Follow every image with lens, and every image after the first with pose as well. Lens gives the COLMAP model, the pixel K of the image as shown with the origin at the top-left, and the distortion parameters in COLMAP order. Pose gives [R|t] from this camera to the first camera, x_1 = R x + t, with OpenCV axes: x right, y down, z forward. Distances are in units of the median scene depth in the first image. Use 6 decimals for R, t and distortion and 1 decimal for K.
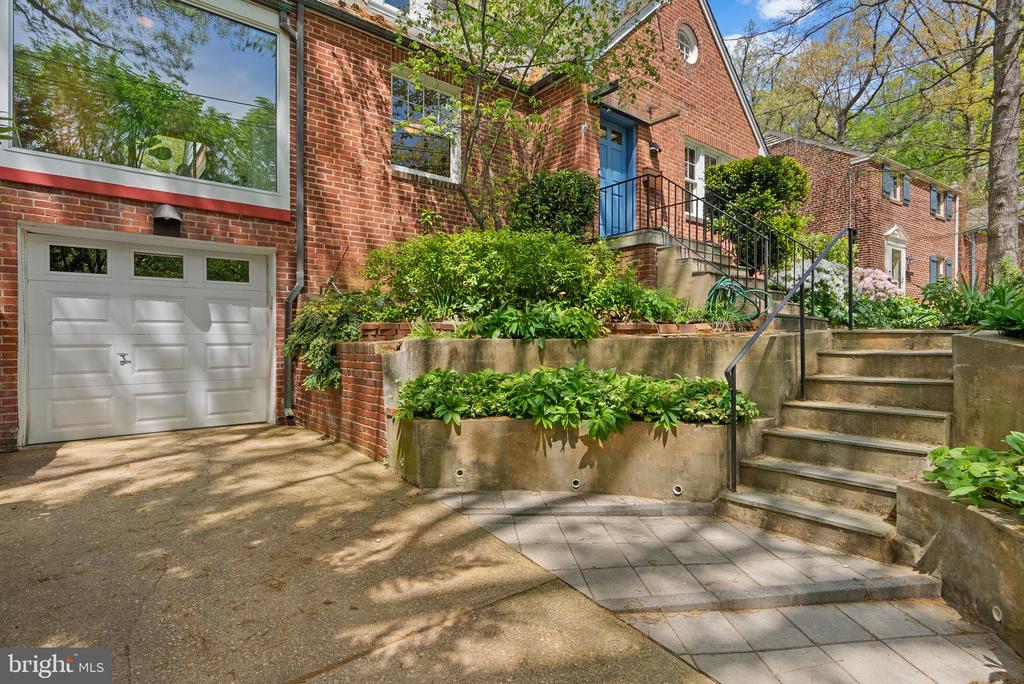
lens RADIAL K [[539.4, 0, 508.8], [0, 539.4, 340.9], [0, 0, 1]] dist [-0.020424, 0.000083]
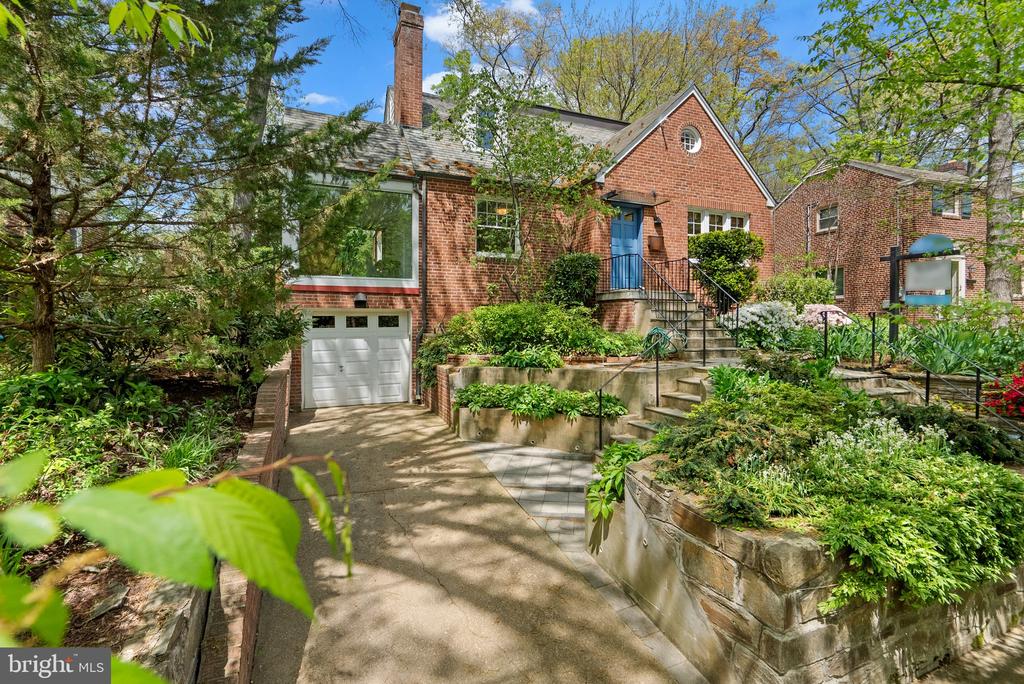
lens RADIAL K [[475.2, 0, 509.7], [0, 475.2, 321.3], [0, 0, 1]] dist [0.003186, 0.001100]
pose [[0.956176, -0.001326, -0.292790, 0.399876], [0.002342, 0.999992, 0.003119, -0.142199], [0.292784, -0.003668, 0.956172, -0.520612]]
